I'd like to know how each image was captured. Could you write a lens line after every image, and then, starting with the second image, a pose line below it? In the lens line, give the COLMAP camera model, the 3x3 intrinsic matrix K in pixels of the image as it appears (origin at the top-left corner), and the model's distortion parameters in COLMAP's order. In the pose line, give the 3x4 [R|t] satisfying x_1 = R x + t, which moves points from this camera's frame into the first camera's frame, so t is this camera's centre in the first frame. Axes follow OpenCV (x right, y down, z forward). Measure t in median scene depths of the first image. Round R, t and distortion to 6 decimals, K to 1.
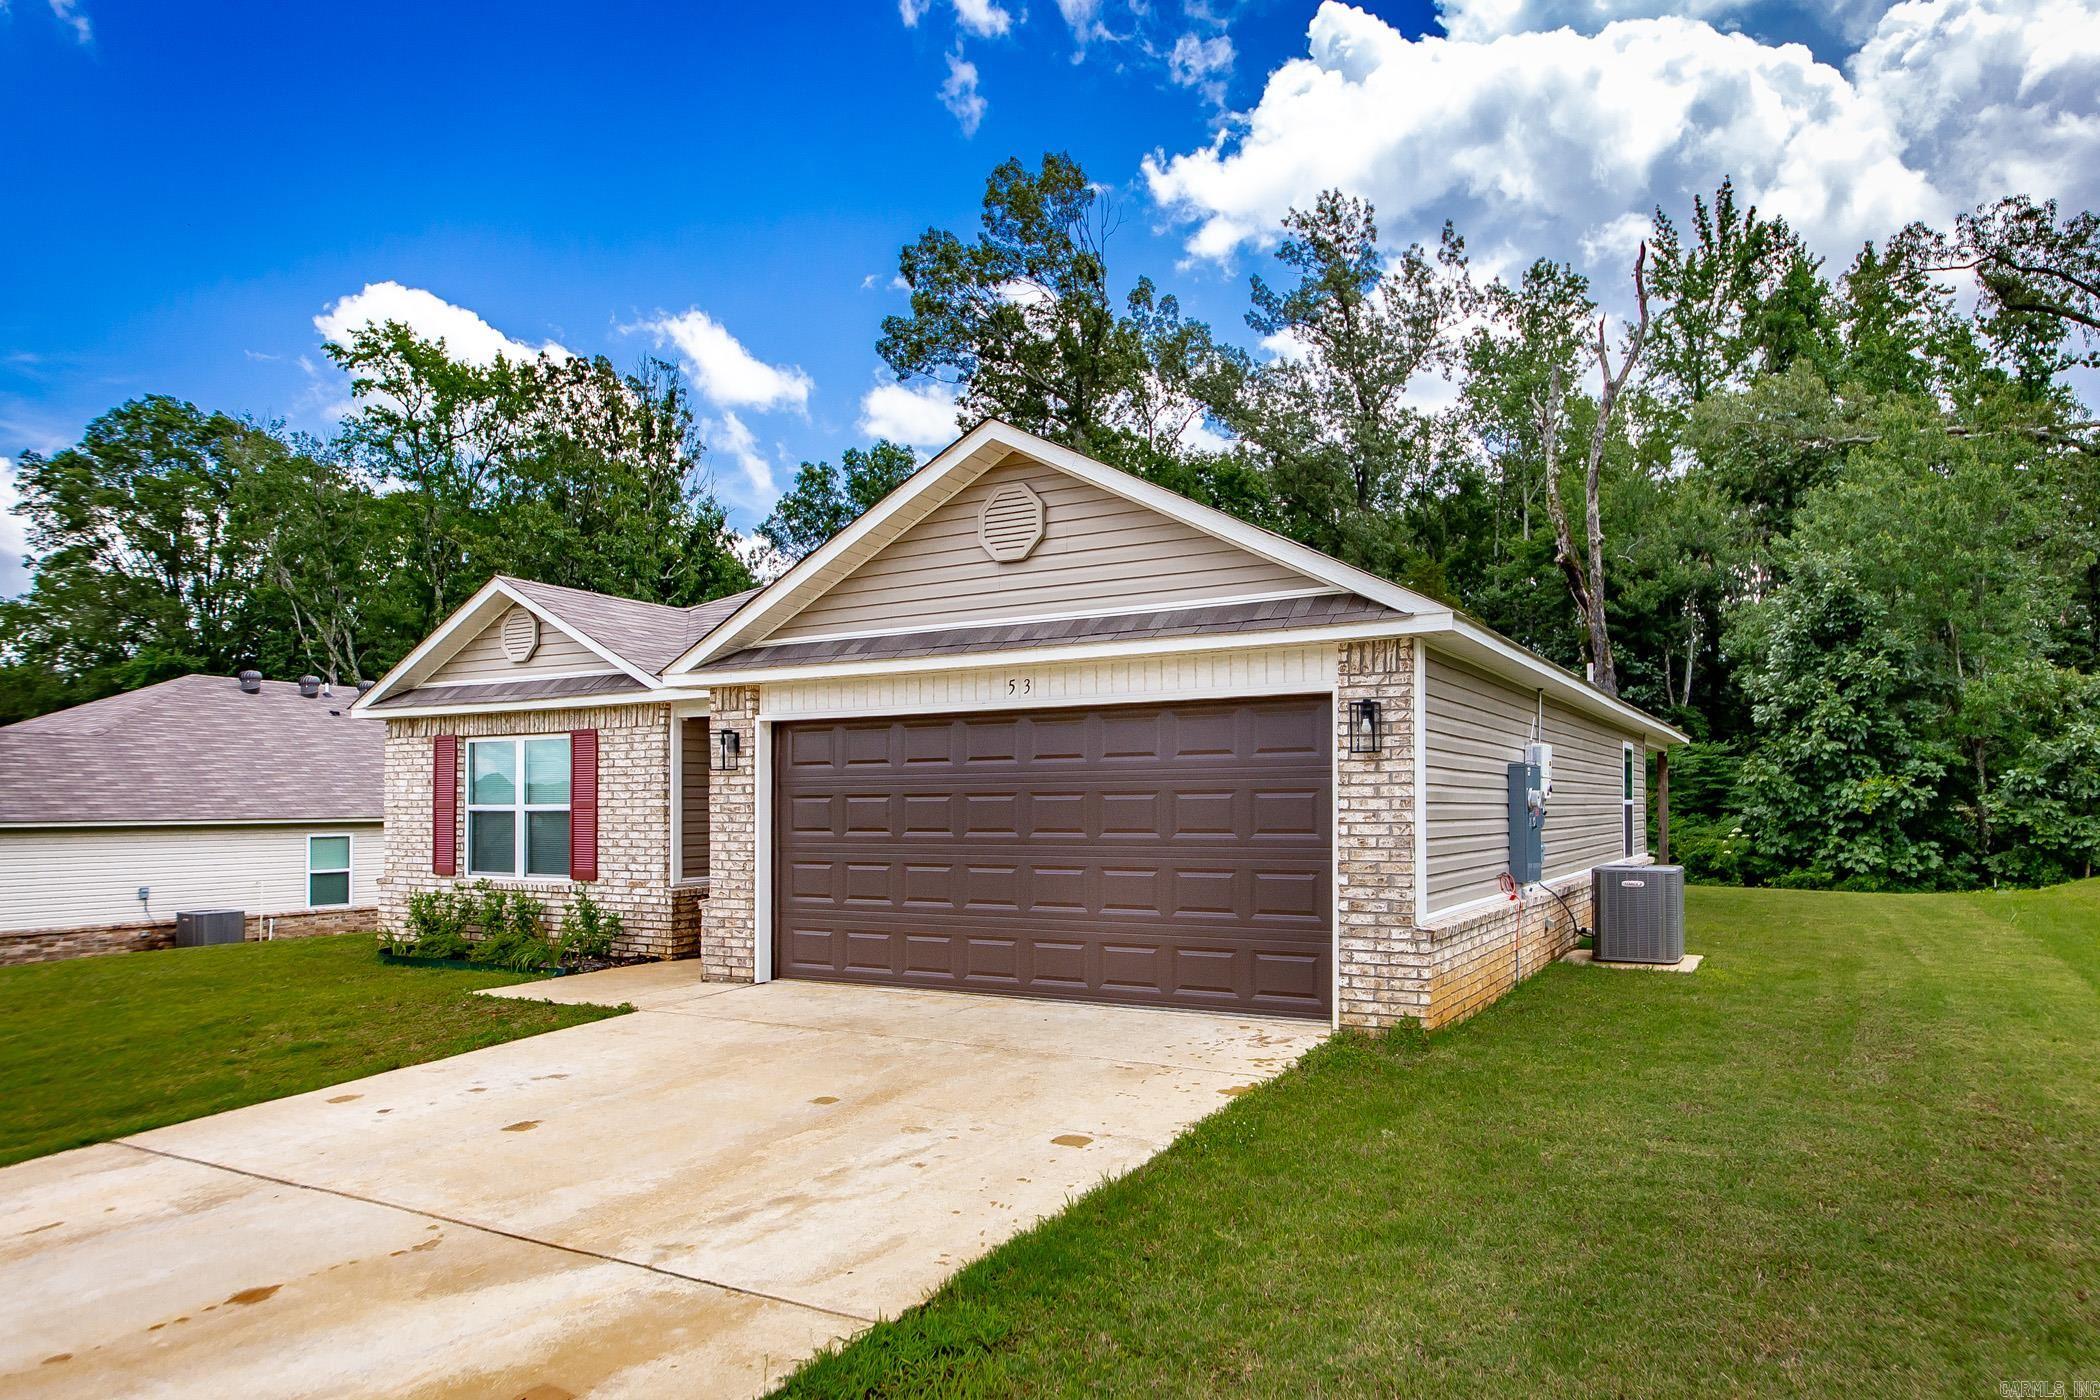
lens RADIAL K [[1249.4, 0, 1153.4], [0, 1249.4, 766.1], [0, 0, 1]] dist [-0.003055, 0.001523]
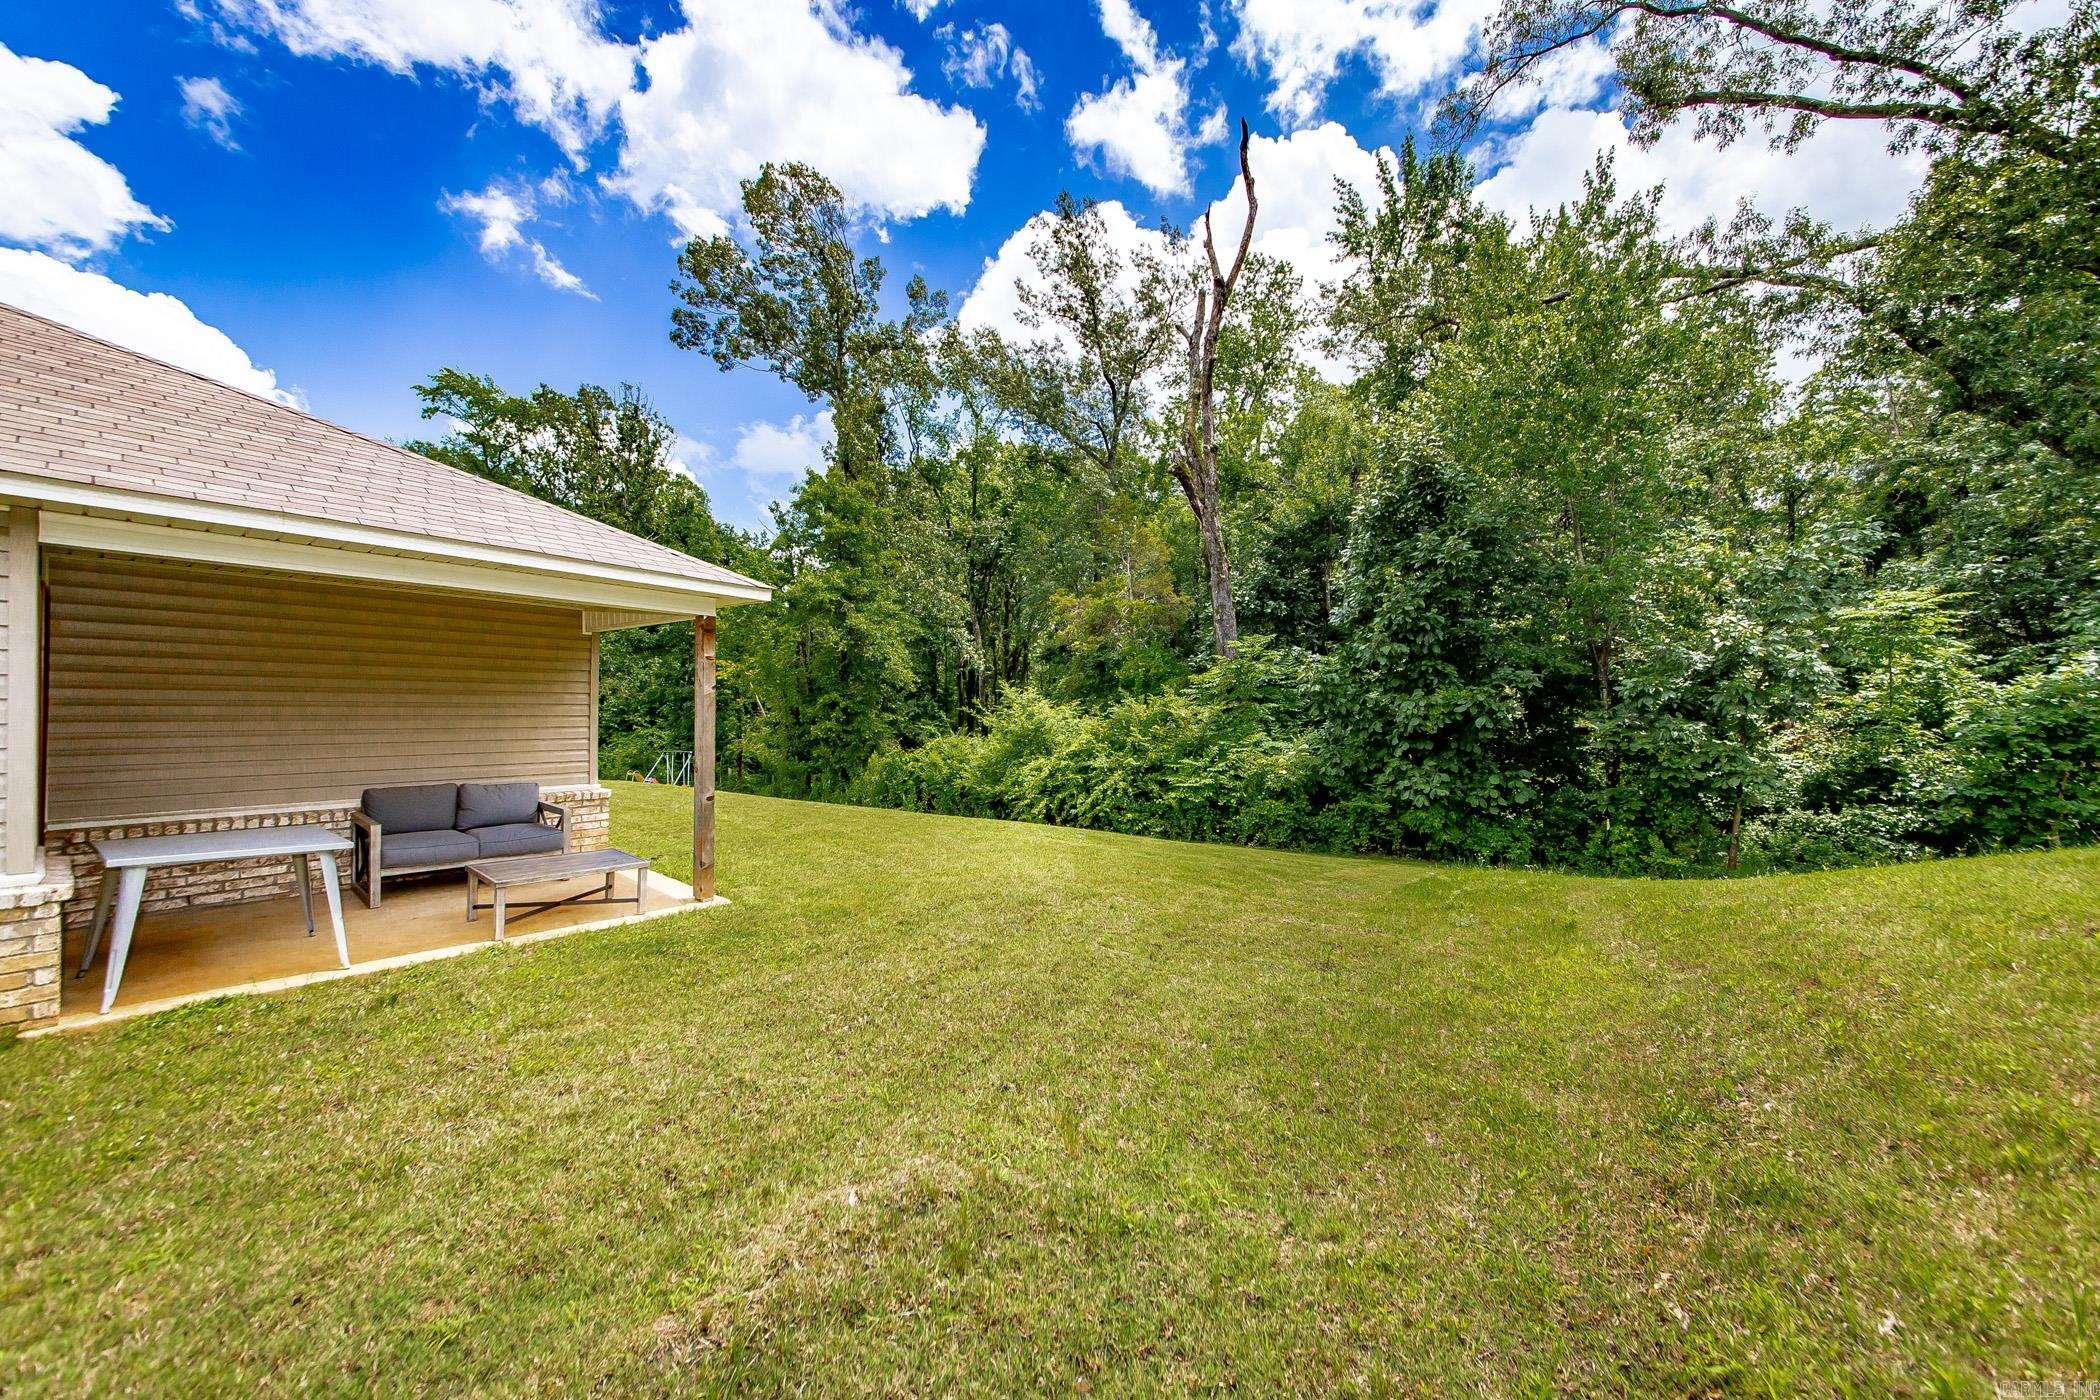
lens RADIAL K [[741.8, 0, 1048.7], [0, 741.8, 704.6], [0, 0, 1]] dist [-0.005592, 0.001120]
pose [[0.989399, 0.019826, -0.143866, 0.391277], [-0.016202, 0.999522, 0.026318, 0.011432], [0.144319, -0.023708, 0.989247, 0.489695]]
